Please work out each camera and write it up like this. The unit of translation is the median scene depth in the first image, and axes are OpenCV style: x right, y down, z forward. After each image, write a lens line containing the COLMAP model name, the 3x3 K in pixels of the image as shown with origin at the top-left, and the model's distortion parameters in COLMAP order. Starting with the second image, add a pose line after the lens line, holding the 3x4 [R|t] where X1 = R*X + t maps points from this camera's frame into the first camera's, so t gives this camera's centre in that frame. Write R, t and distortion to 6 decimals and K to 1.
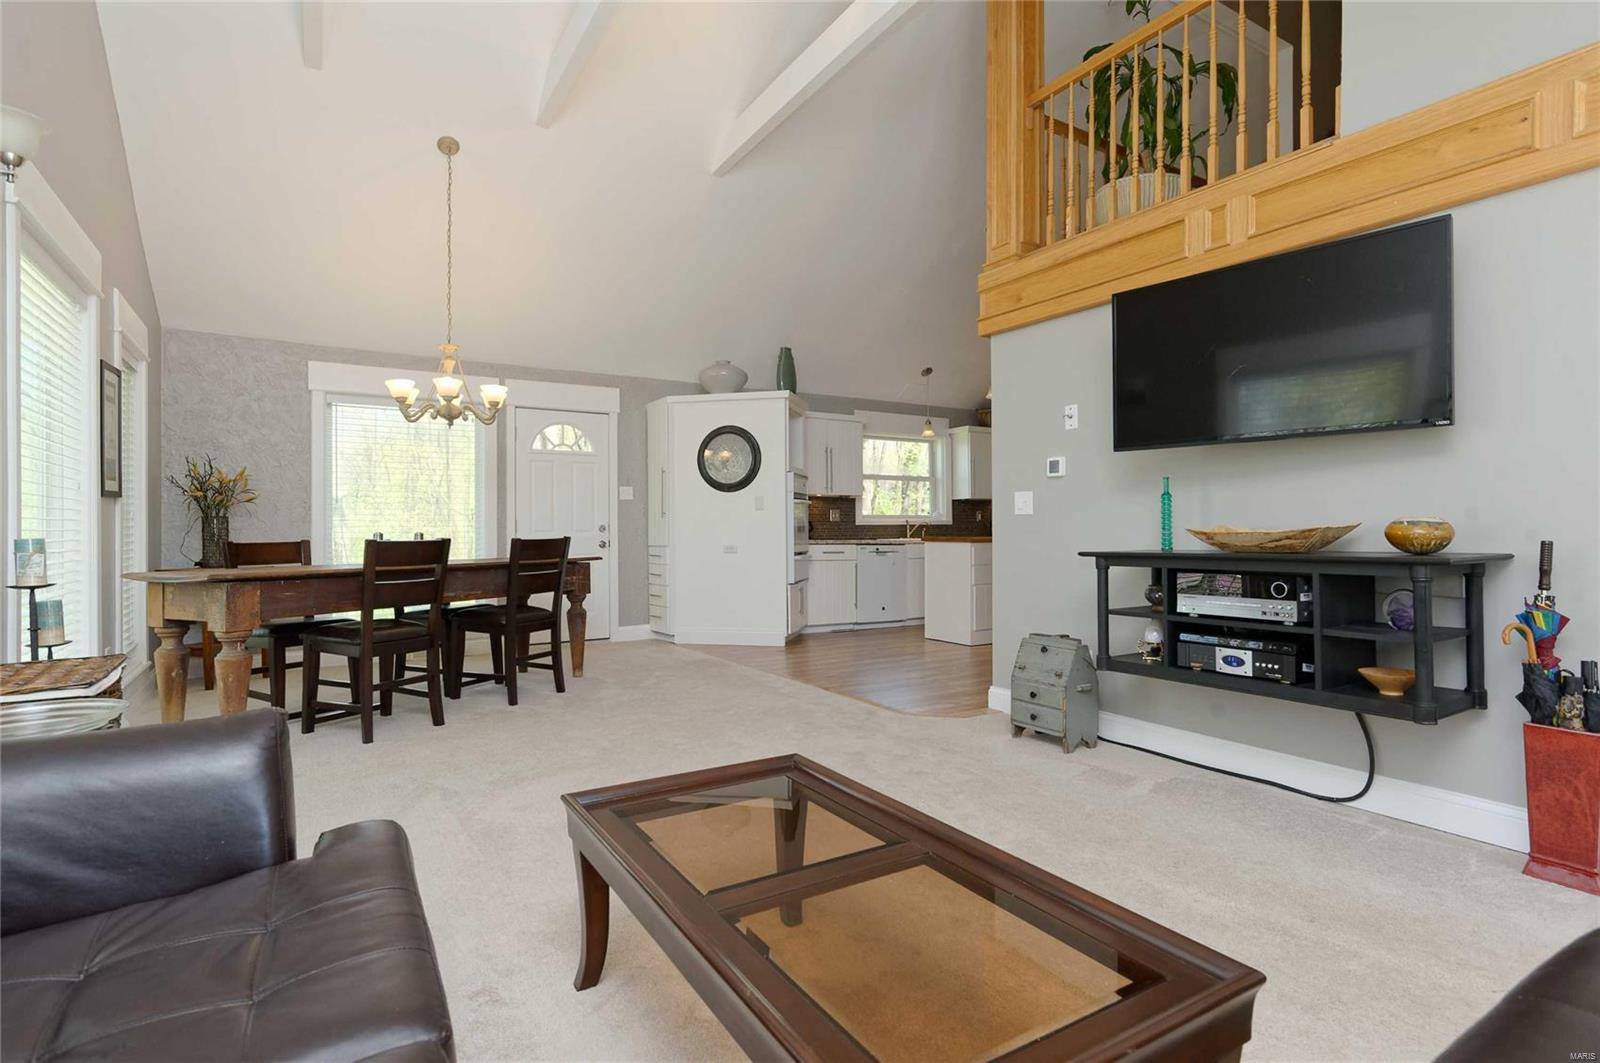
lens RADIAL K [[826.8, 0, 800.7], [0, 826.8, 529.0], [0, 0, 1]] dist [0.006229, 0.003541]
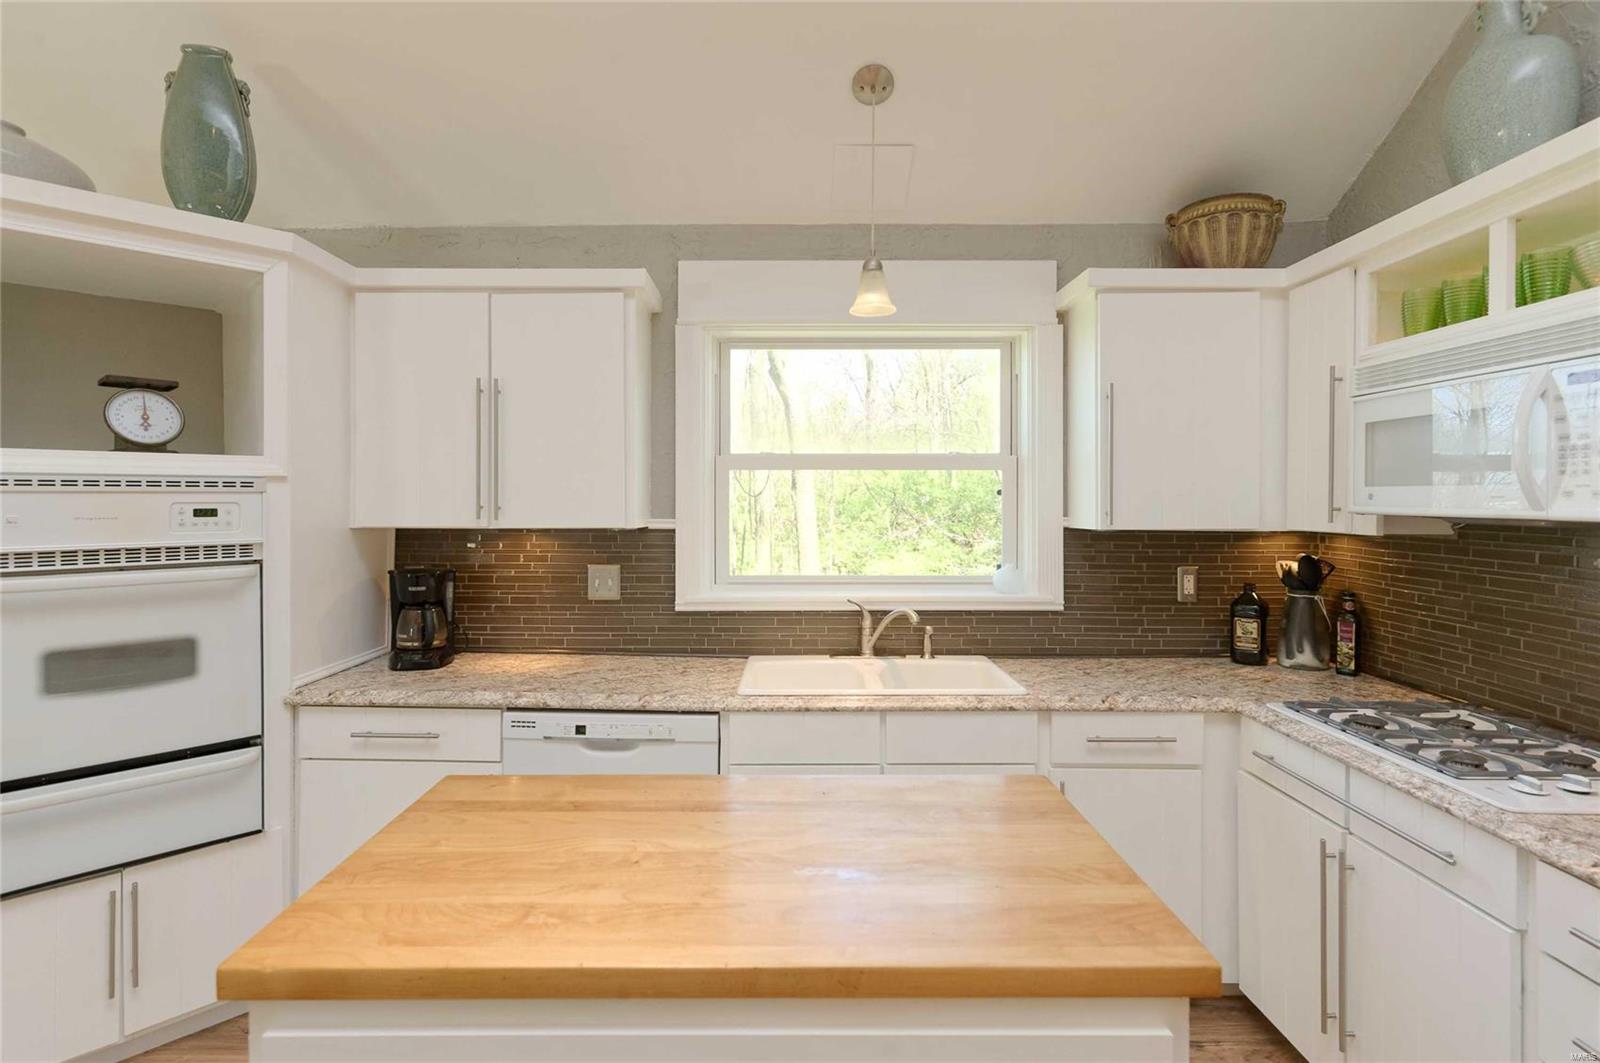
lens RADIAL K [[826.8, 0, 783.4], [0, 826.8, 506.2], [0, 0, 1]] dist [0.006229, 0.003541]
pose [[0.837913, 0.015090, -0.545595, 0.283541], [-0.004026, 0.999761, 0.021468, -0.054026], [0.545789, -0.015792, 0.837774, 0.750399]]
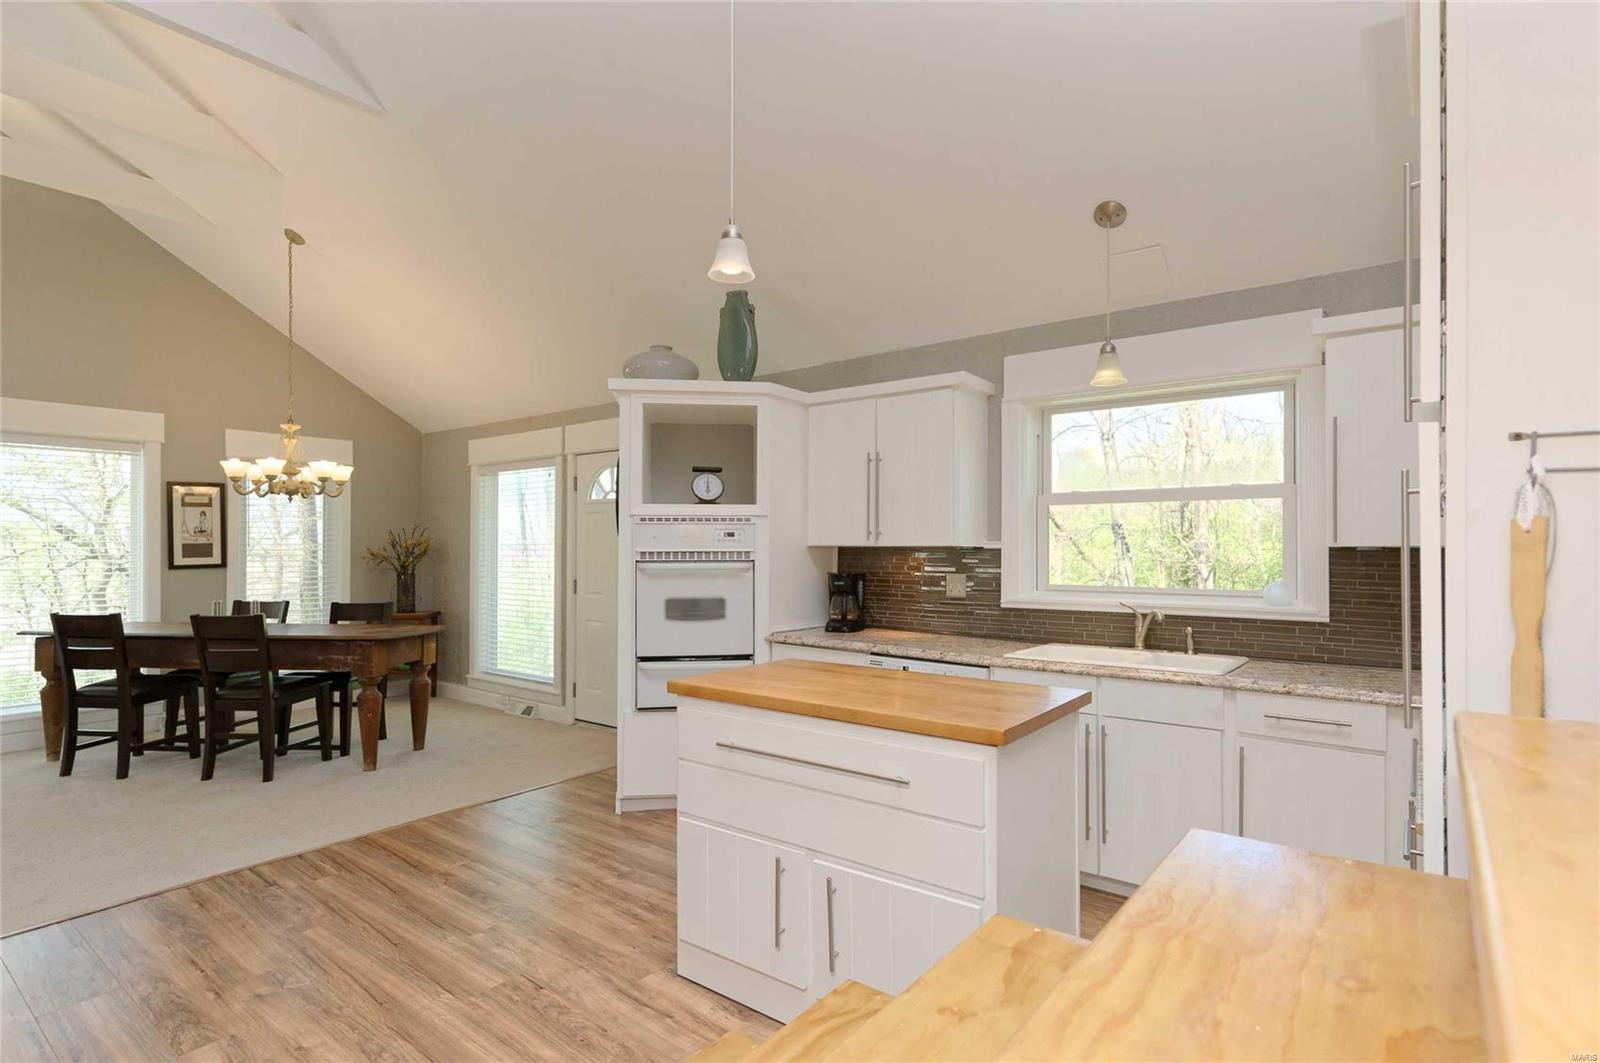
lens RADIAL K [[826.8, 0, 792.3], [0, 826.8, 537.7], [0, 0, 1]] dist [0.006229, 0.003541]
pose [[0.317659, -0.000734, -0.948205, 0.467785], [0.003849, 0.999992, 0.000516, -0.044345], [0.948197, -0.003814, 0.317659, 0.746694]]
